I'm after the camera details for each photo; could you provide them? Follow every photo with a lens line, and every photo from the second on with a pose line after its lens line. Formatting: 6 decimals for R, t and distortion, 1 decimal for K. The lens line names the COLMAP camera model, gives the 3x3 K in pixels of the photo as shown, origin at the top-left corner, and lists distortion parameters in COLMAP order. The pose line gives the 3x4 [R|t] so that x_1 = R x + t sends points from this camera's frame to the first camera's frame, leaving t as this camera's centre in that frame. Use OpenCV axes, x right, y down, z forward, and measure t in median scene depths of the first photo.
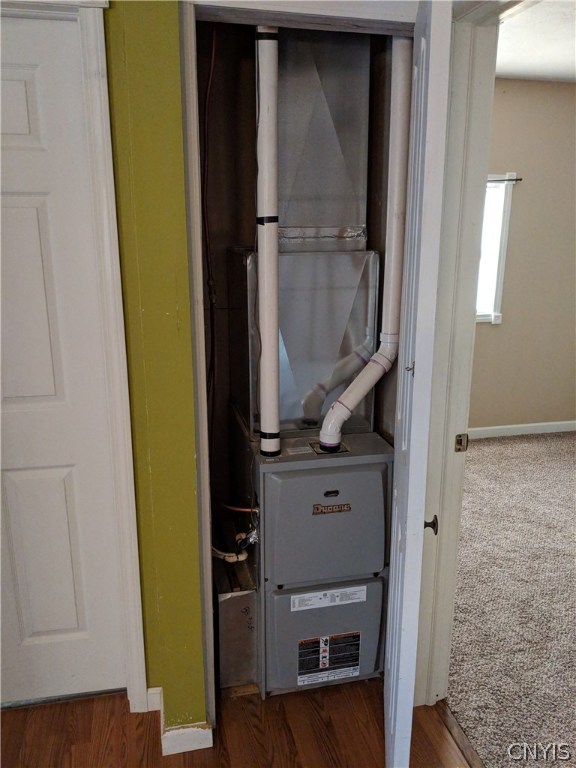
lens RADIAL K [[616.6, 0, 282.4], [0, 616.6, 381.3], [0, 0, 1]] dist [0.062838, -0.115214]
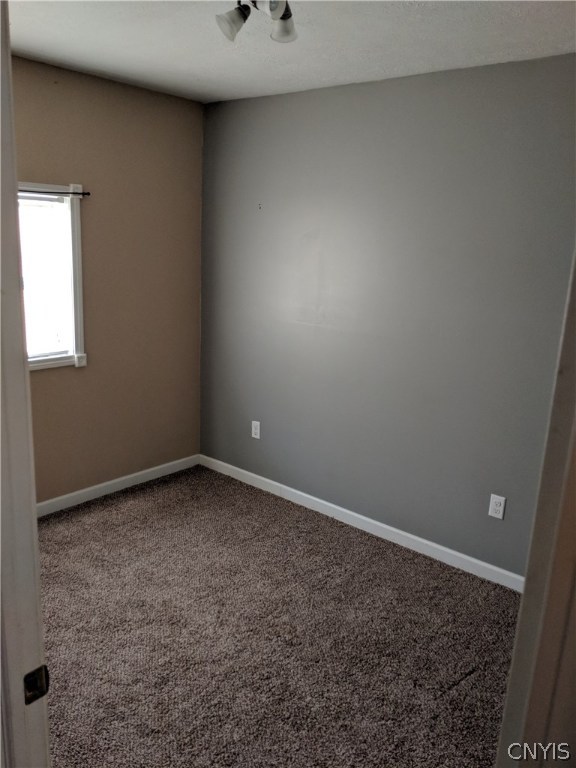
lens RADIAL K [[616.6, 0, 286.2], [0, 616.6, 385.7], [0, 0, 1]] dist [0.062838, -0.115214]
pose [[0.797737, -0.106111, 0.593596, 0.084711], [0.108480, 0.993589, 0.031826, -0.077029], [-0.593167, 0.039005, 0.804134, 0.212074]]
